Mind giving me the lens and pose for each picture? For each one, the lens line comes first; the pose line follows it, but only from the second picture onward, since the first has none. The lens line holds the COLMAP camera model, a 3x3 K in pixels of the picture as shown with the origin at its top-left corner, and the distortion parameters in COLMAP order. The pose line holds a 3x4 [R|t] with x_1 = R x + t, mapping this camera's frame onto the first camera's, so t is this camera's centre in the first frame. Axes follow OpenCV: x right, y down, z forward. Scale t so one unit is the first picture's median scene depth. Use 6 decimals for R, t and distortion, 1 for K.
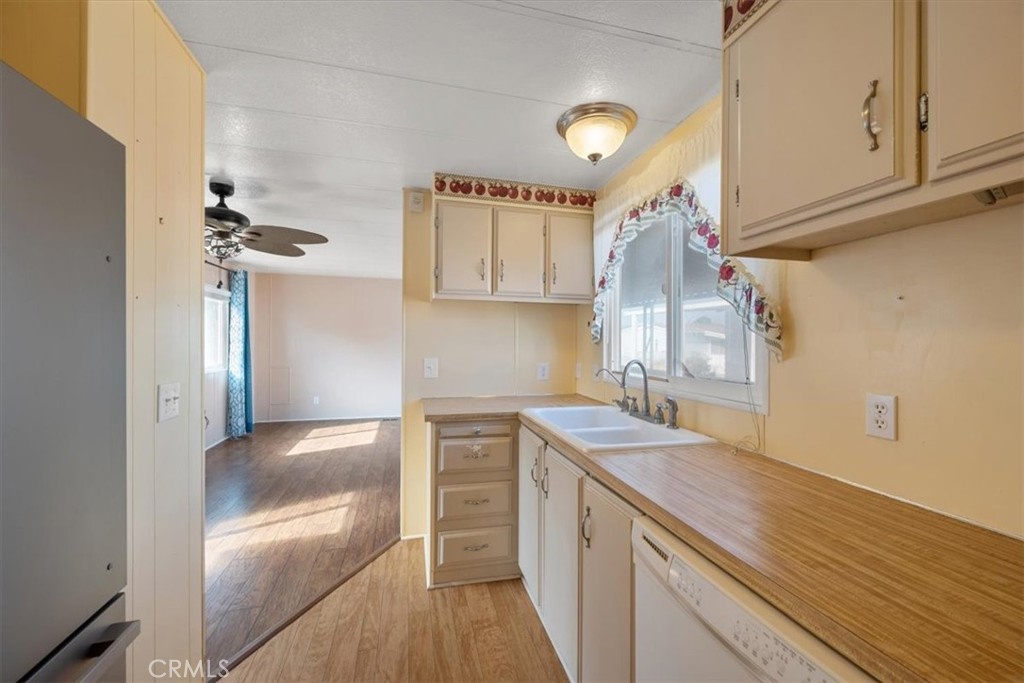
lens RADIAL K [[396.6, 0, 507.7], [0, 396.6, 339.6], [0, 0, 1]] dist [0.001982, 0.000814]
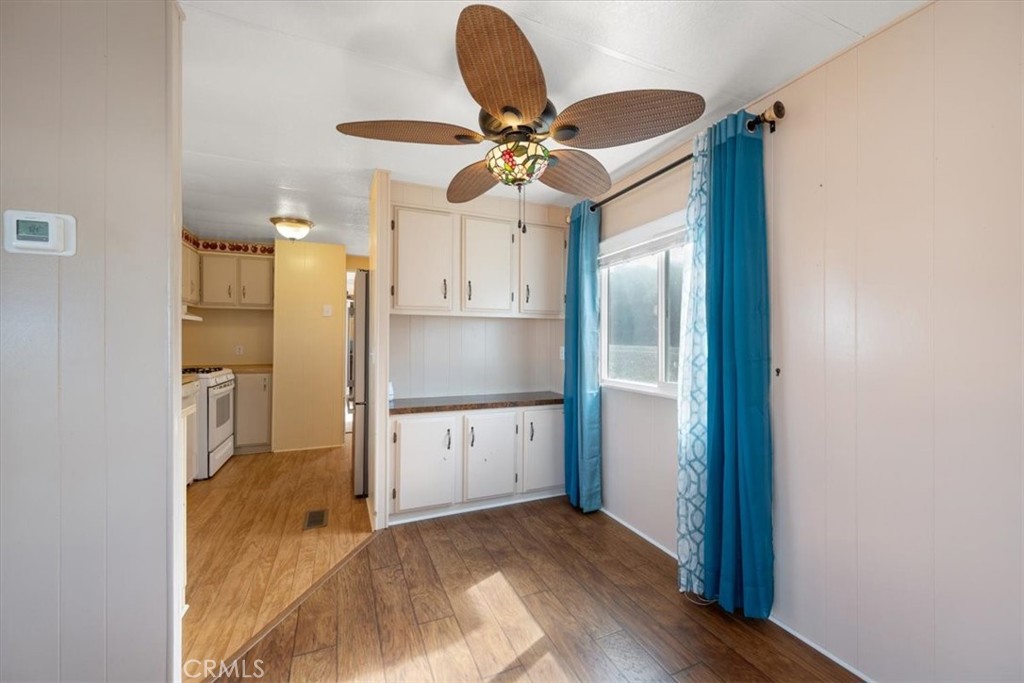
lens RADIAL K [[396.6, 0, 510.9], [0, 396.6, 339.1], [0, 0, 1]] dist [0.001982, 0.000814]
pose [[-0.987571, -0.005022, -0.157096, -0.364749], [-0.004753, 0.999987, -0.002085, 0.020288], [0.157105, -0.001312, -0.987581, 0.946413]]
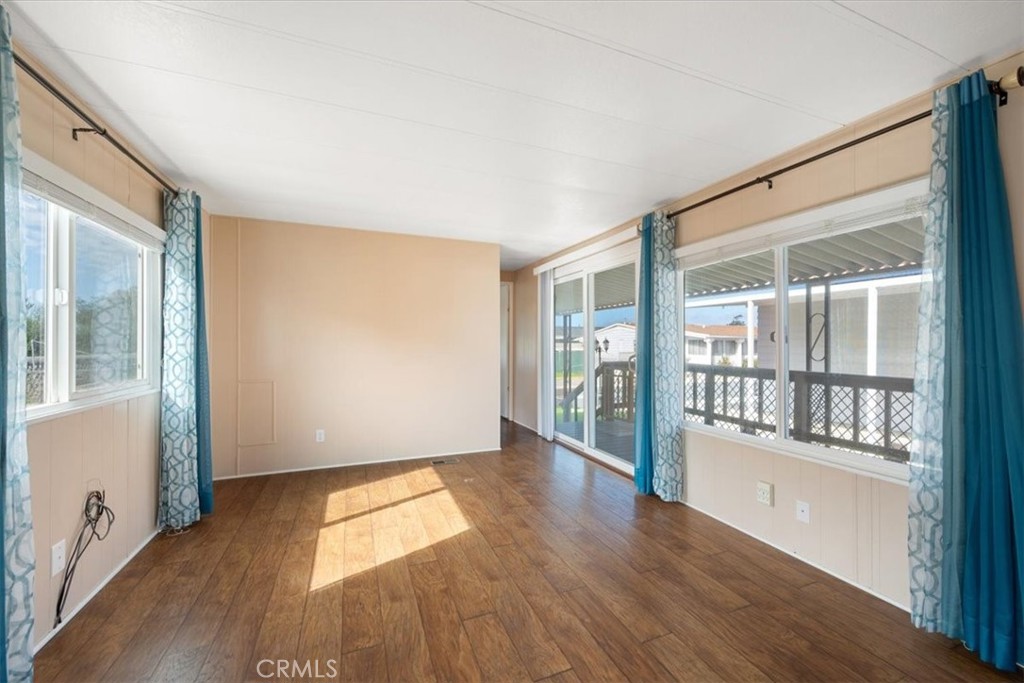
lens RADIAL K [[396.6, 0, 509.5], [0, 396.6, 341.8], [0, 0, 1]] dist [0.001982, 0.000814]
pose [[0.992022, -0.003996, 0.126001, -0.404870], [0.004252, 0.999989, -0.001764, 0.022017], [-0.125993, 0.002286, 0.992029, 0.549555]]
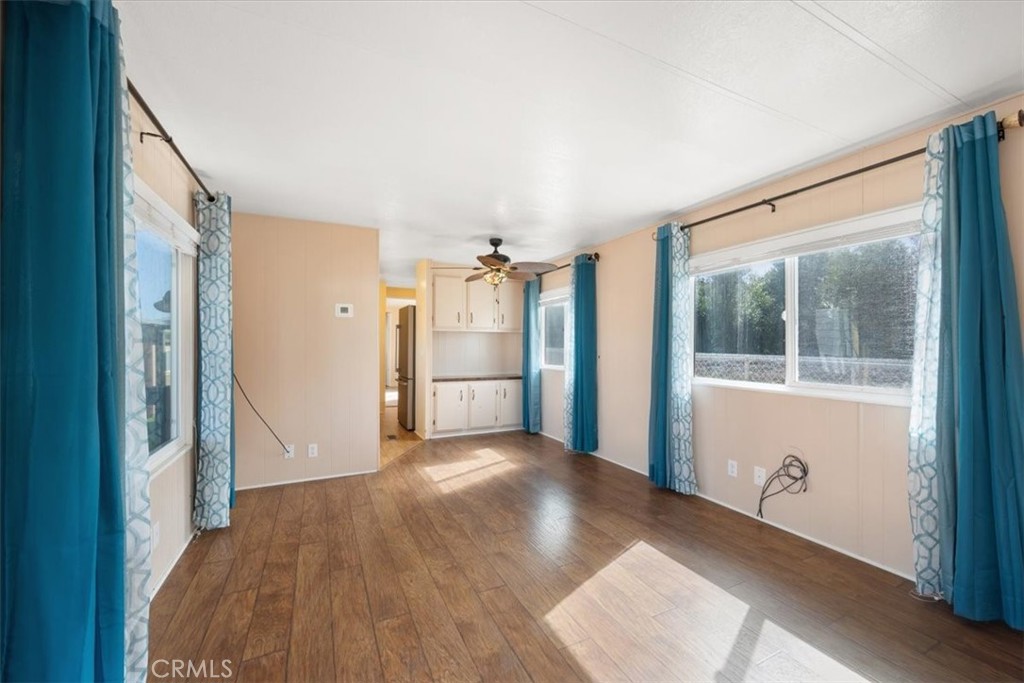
lens RADIAL K [[396.6, 0, 509.2], [0, 396.6, 342.7], [0, 0, 1]] dist [0.001982, 0.000814]
pose [[-0.981172, -0.006522, -0.193028, -0.276167], [-0.005822, 0.999974, -0.004195, 0.020451], [0.193051, -0.002992, -0.981184, 1.527725]]
